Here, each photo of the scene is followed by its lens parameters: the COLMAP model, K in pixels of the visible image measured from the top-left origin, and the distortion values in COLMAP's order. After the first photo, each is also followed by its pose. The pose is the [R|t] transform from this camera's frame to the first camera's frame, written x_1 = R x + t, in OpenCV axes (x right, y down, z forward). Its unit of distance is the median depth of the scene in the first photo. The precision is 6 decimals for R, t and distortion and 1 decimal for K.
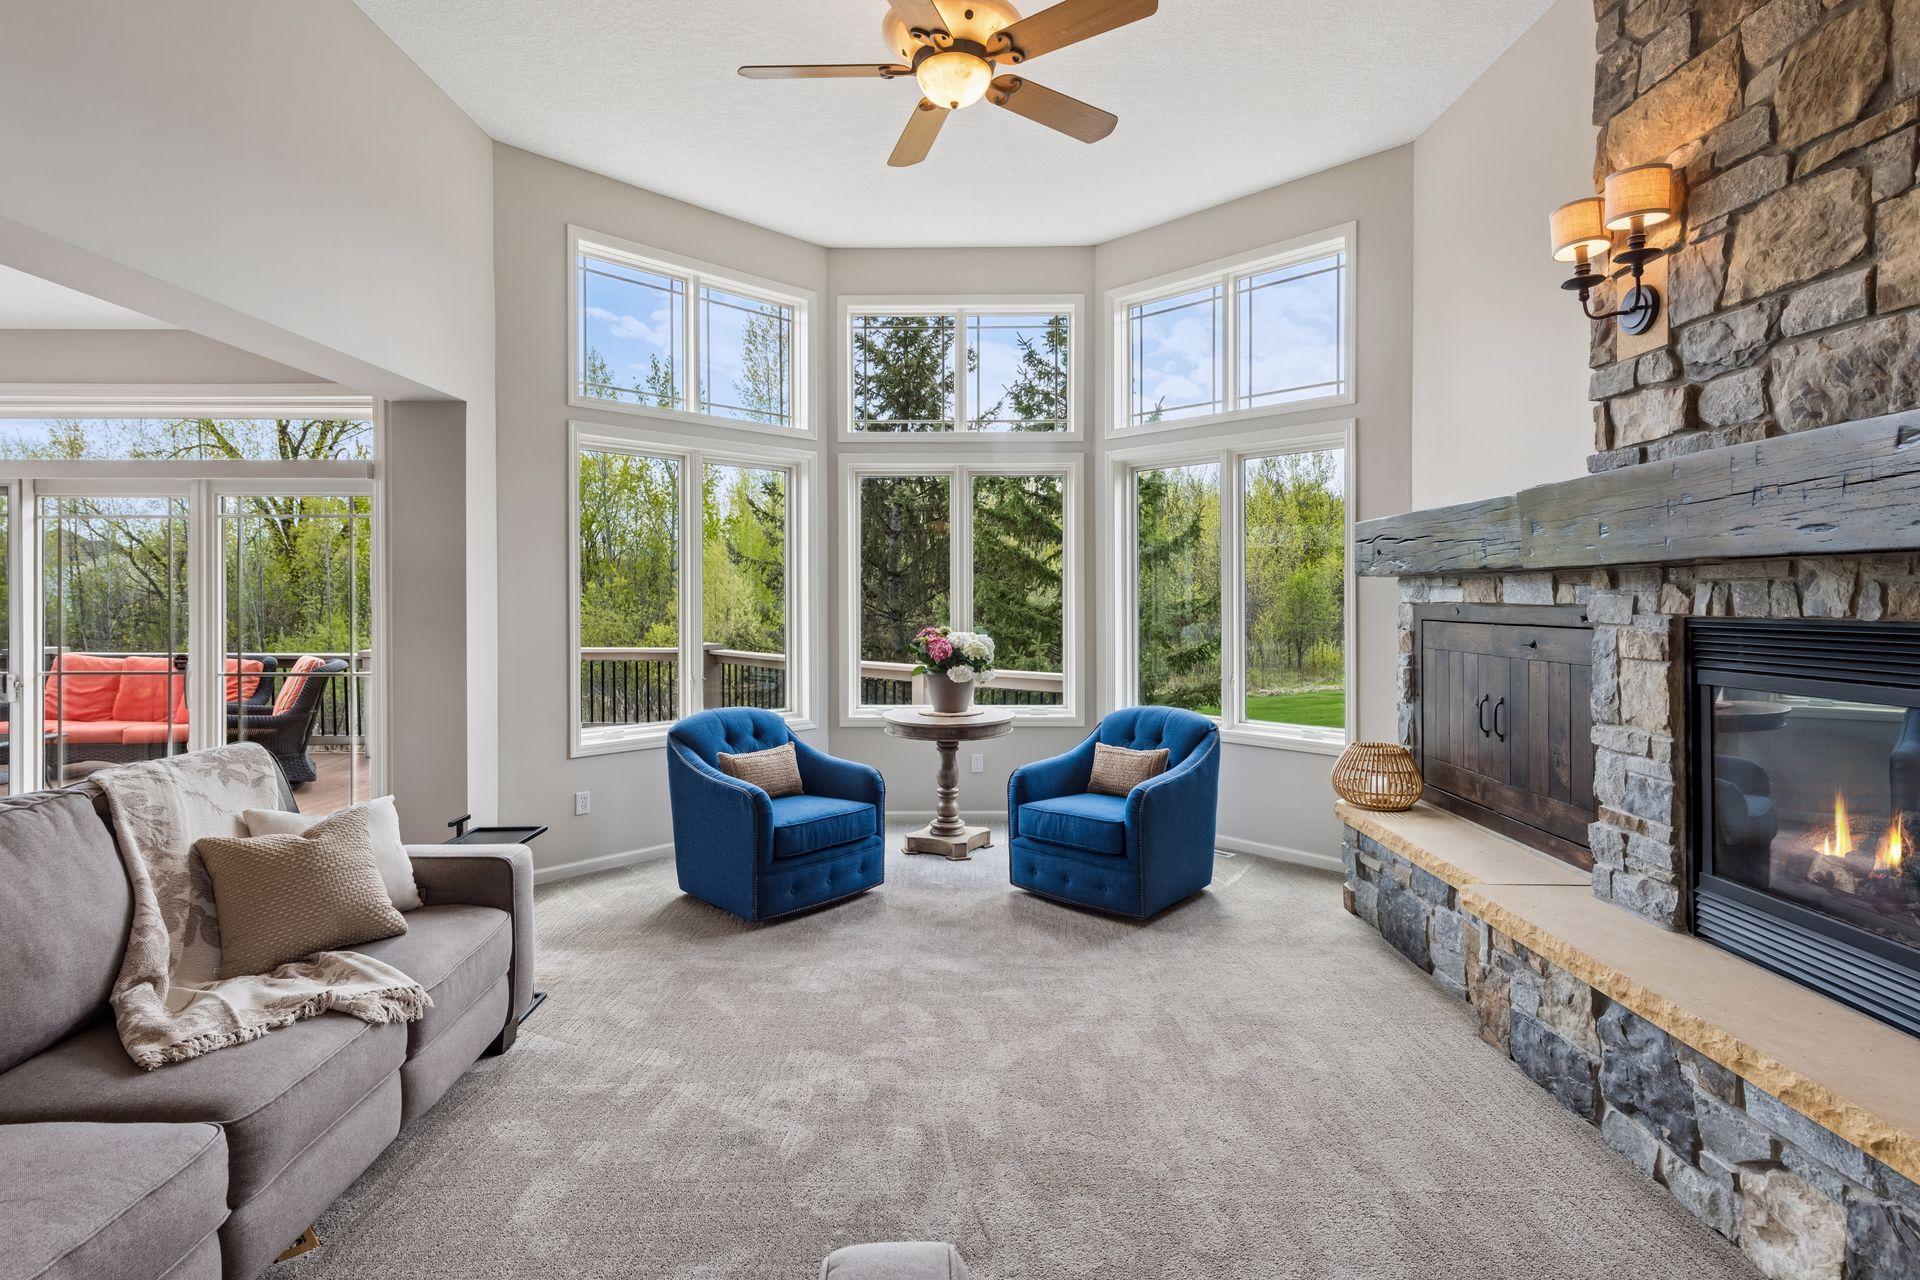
lens RADIAL K [[959.3, 0, 936.5], [0, 959.3, 600.0], [0, 0, 1]] dist [0.002290, -0.000212]
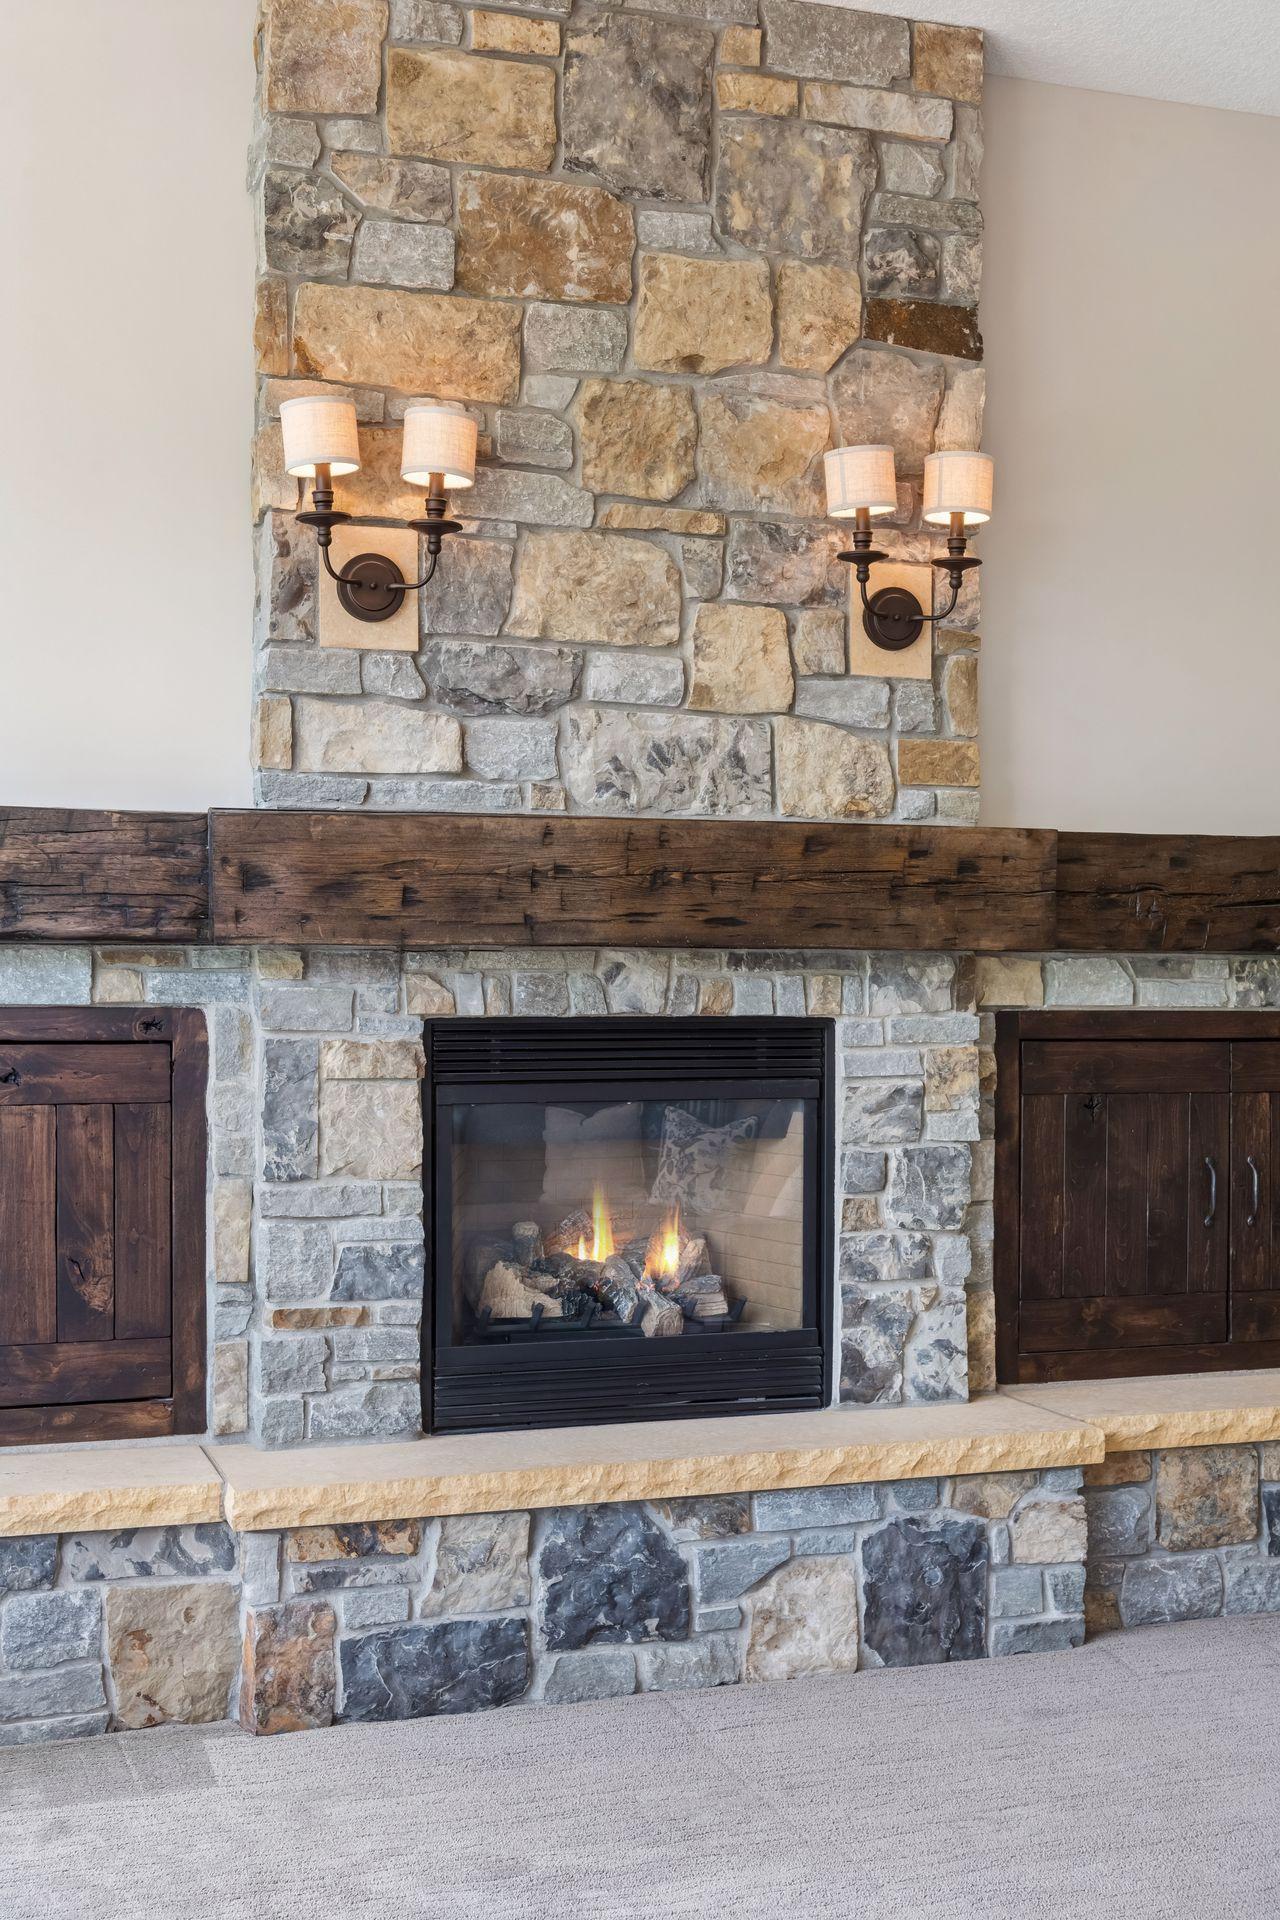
lens RADIAL K [[2223.0, 0, 641.1], [0, 2223.0, 991.6], [0, 0, 1]] dist [-0.008145, -0.000785]
pose [[-0.343798, -0.001289, 0.939043, -0.888072], [0.001005, 0.999998, 0.001741, -0.005566], [-0.939043, 0.001543, -0.343796, 1.391068]]
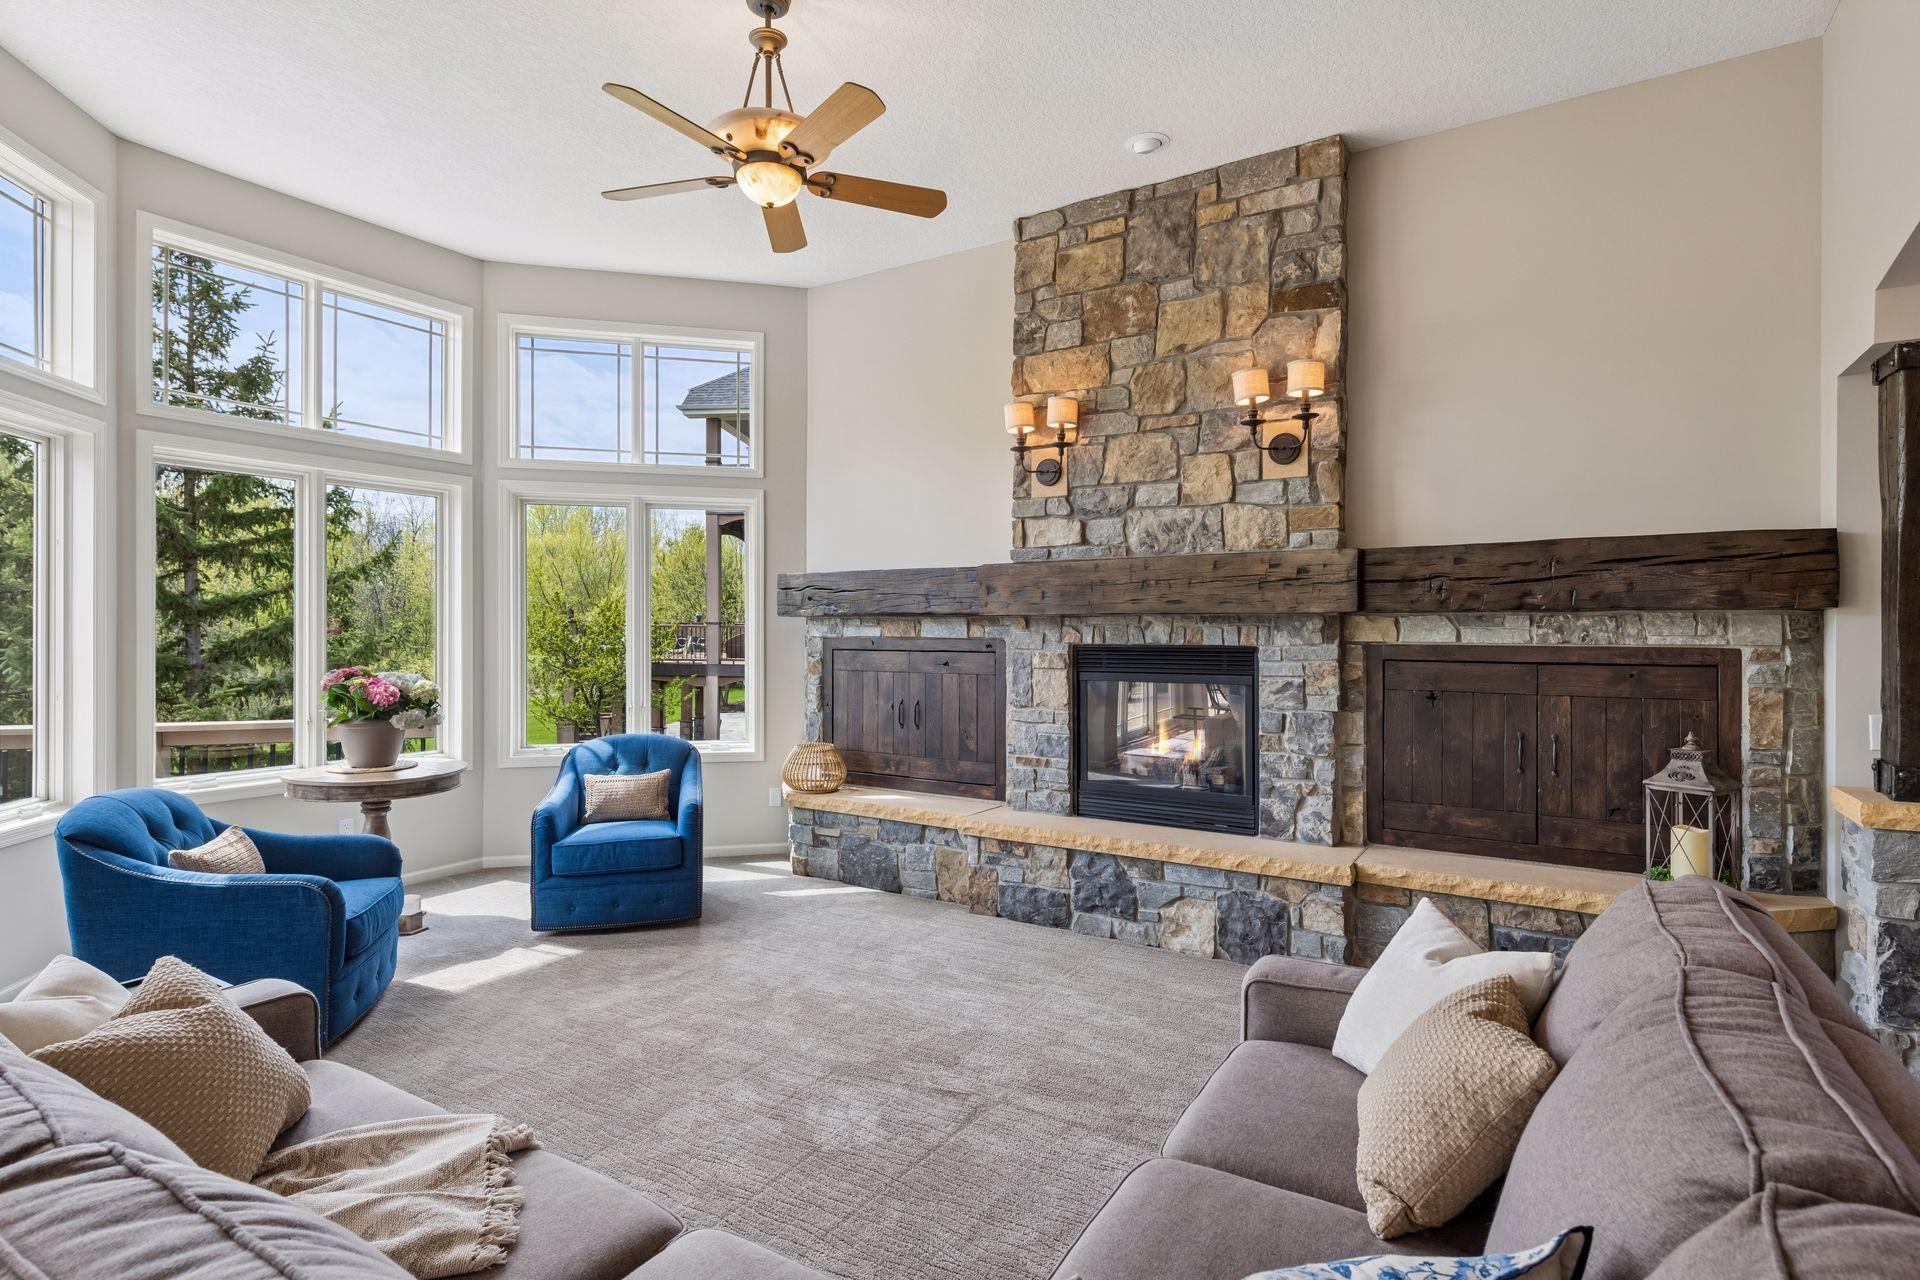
lens RADIAL K [[972.5, 0, 958.0], [0, 972.5, 627.6], [0, 0, 1]] dist [0.016649, -0.000240]
pose [[0.520710, 0.006365, 0.853710, -0.900606], [-0.000745, 0.999975, -0.007001, -0.001120], [-0.853733, 0.003010, 0.520702, 0.208212]]
